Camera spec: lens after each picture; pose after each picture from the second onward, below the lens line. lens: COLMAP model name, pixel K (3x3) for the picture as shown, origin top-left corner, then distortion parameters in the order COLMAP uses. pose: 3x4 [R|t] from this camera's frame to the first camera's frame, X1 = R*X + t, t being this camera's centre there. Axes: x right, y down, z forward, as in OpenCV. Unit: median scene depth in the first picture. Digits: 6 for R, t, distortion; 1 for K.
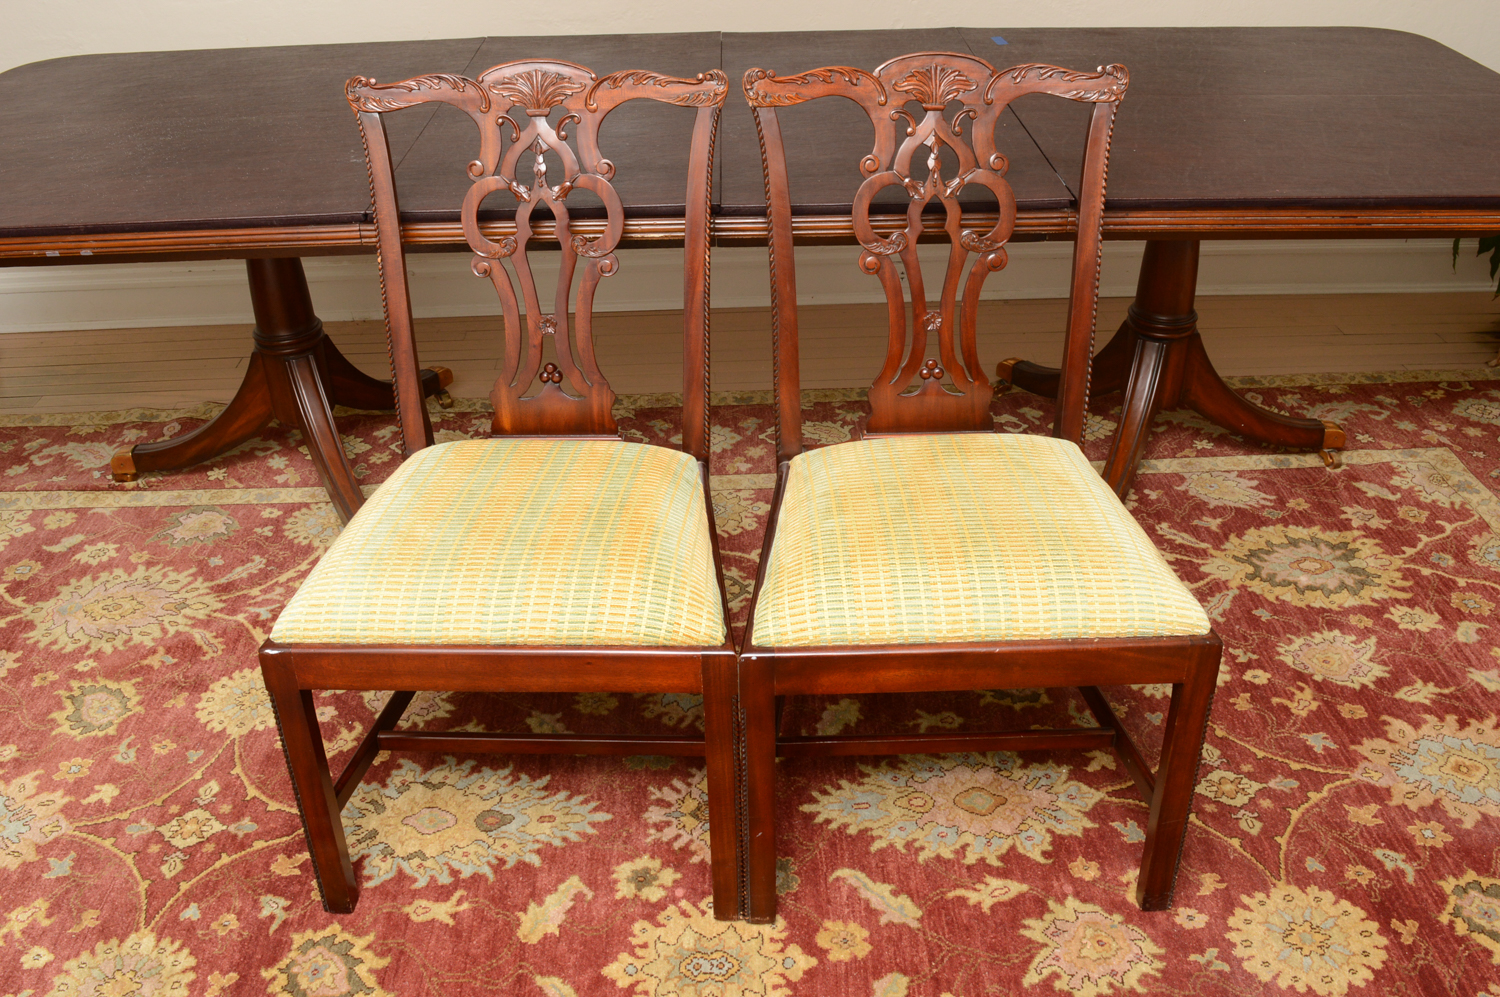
lens RADIAL K [[1328.1, 0, 751.1], [0, 1328.1, 502.7], [0, 0, 1]] dist [-0.087605, 0.018577]
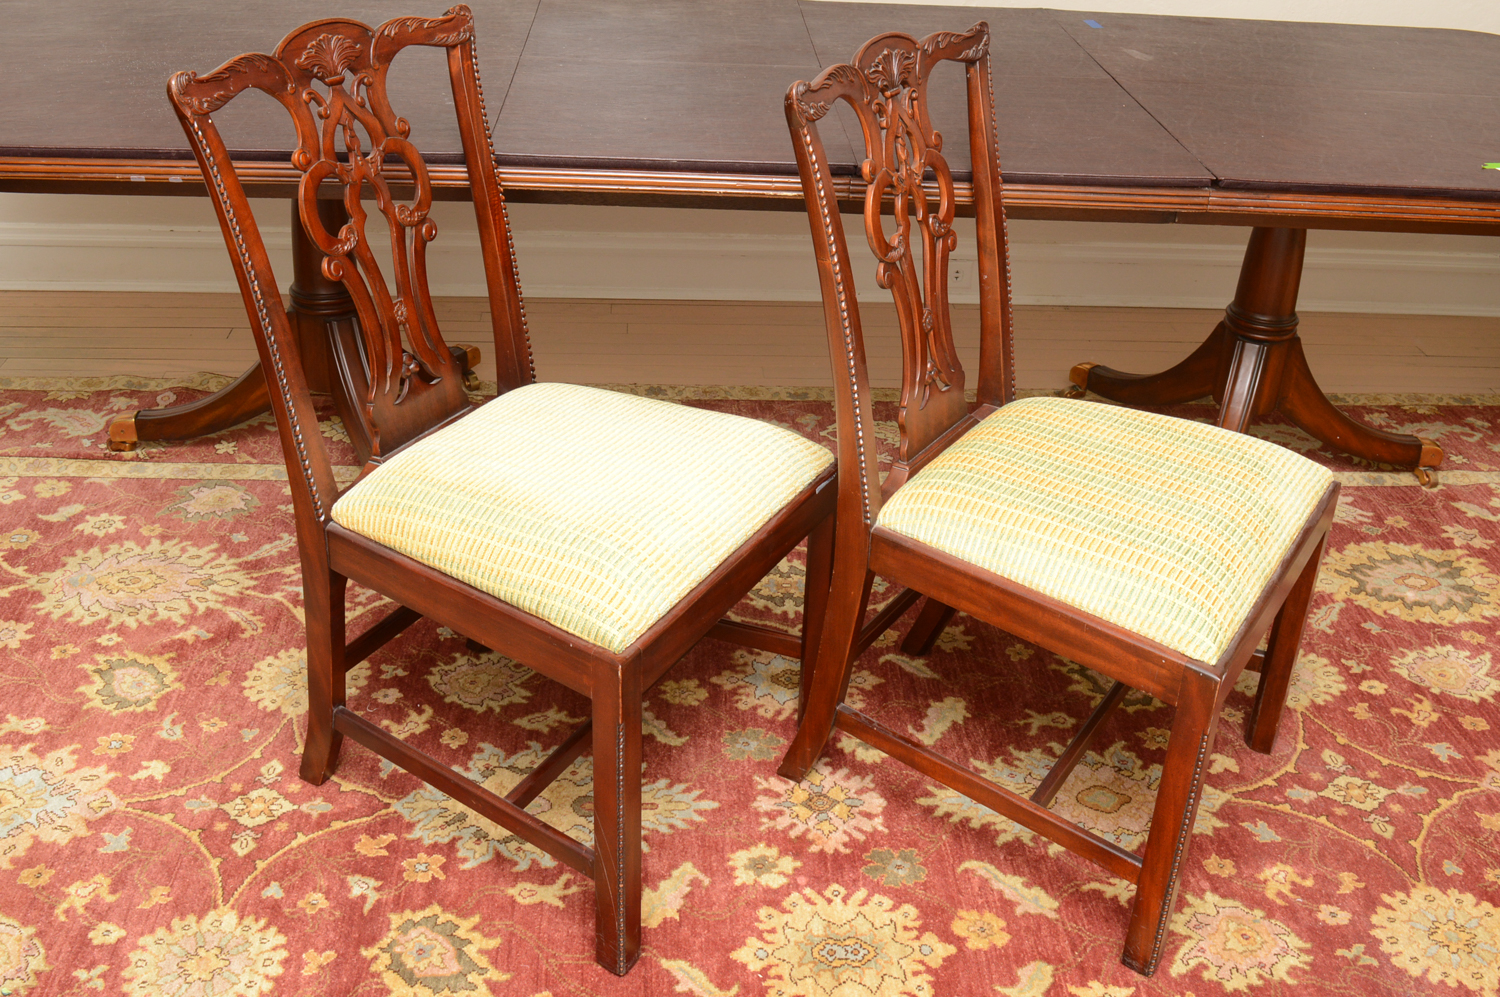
lens RADIAL K [[1547.6, 0, 750.7], [0, 1547.6, 487.0], [0, 0, 1]] dist [-0.089144, 0.040778]
pose [[0.997647, 0.038282, 0.056876, -0.149566], [-0.035242, 0.997944, -0.053526, 0.068708], [-0.058808, 0.051396, 0.996945, -0.099427]]
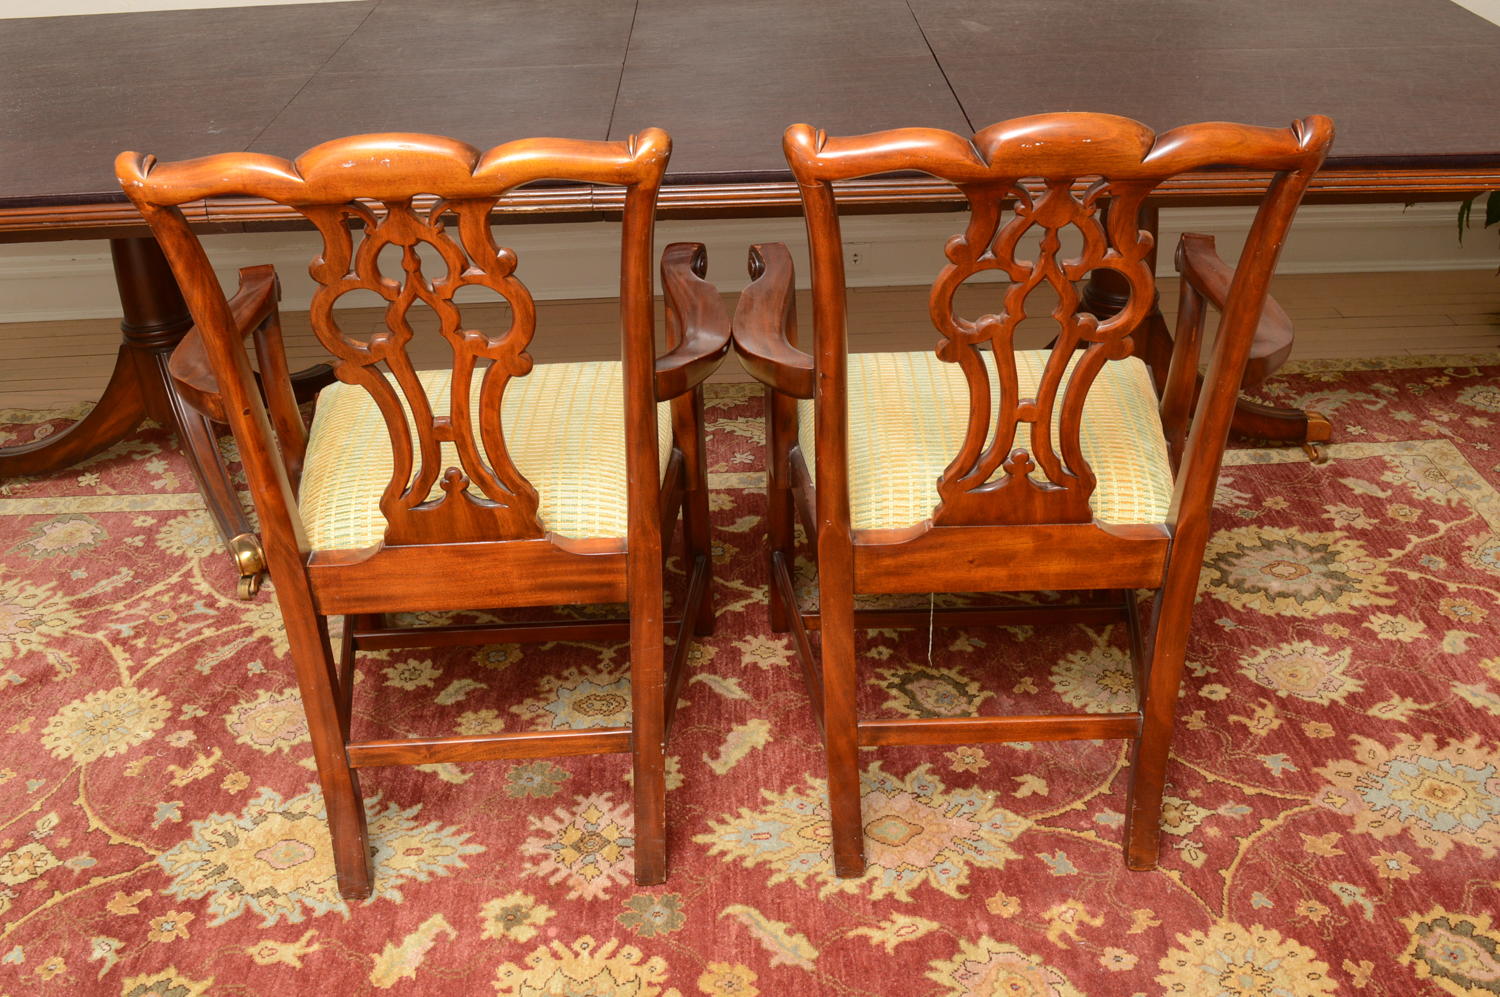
lens RADIAL K [[1463.1, 0, 749.7], [0, 1463.1, 496.9], [0, 0, 1]] dist [-0.087549, 0.040451]
pose [[0.999956, -0.007613, -0.005480, 0.081191], [0.007530, 0.999860, -0.014966, 0.012205], [0.005593, 0.014924, 0.999873, 0.001472]]
